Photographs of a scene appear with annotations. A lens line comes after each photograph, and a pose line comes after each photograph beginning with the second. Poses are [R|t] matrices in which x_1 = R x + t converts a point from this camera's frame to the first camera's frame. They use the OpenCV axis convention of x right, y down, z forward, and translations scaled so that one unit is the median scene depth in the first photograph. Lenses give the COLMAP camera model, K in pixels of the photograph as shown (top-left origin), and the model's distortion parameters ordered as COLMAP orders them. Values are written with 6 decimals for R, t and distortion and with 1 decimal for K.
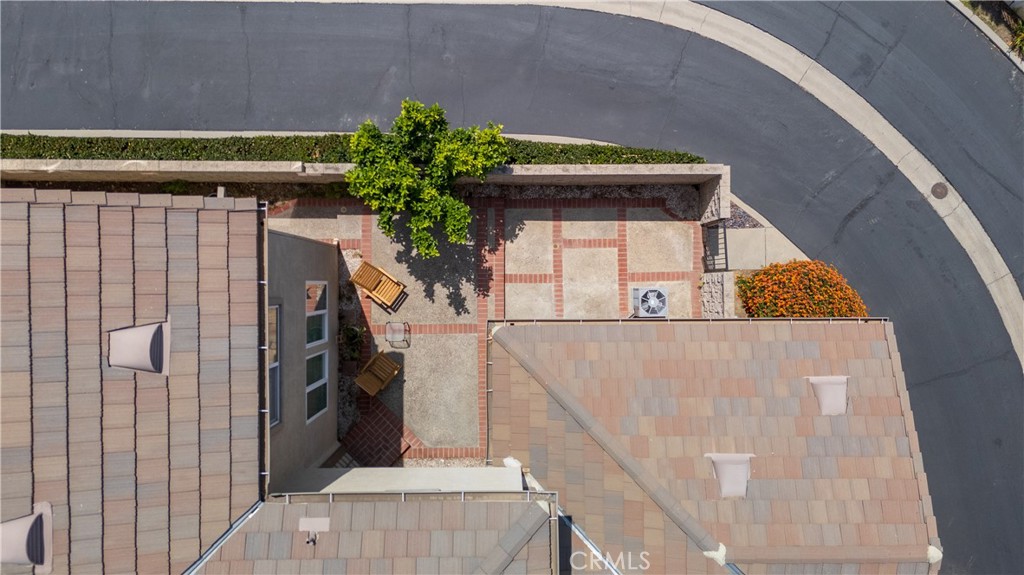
lens RADIAL K [[752.4, 0, 515.8], [0, 752.4, 287.6], [0, 0, 1]] dist [0.082356, -0.084315]
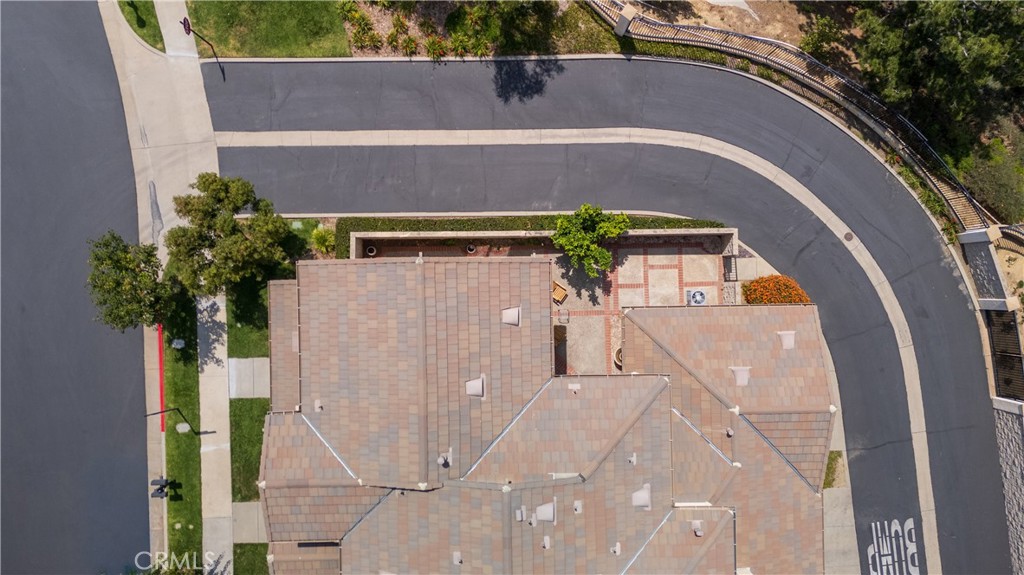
lens RADIAL K [[752.4, 0, 510.0], [0, 752.4, 285.5], [0, 0, 1]] dist [0.082356, -0.084315]
pose [[0.999892, -0.012678, -0.007418, -0.277281], [0.012644, 0.999910, -0.004571, -0.008714], [0.007475, 0.004477, 0.999962, -0.911054]]
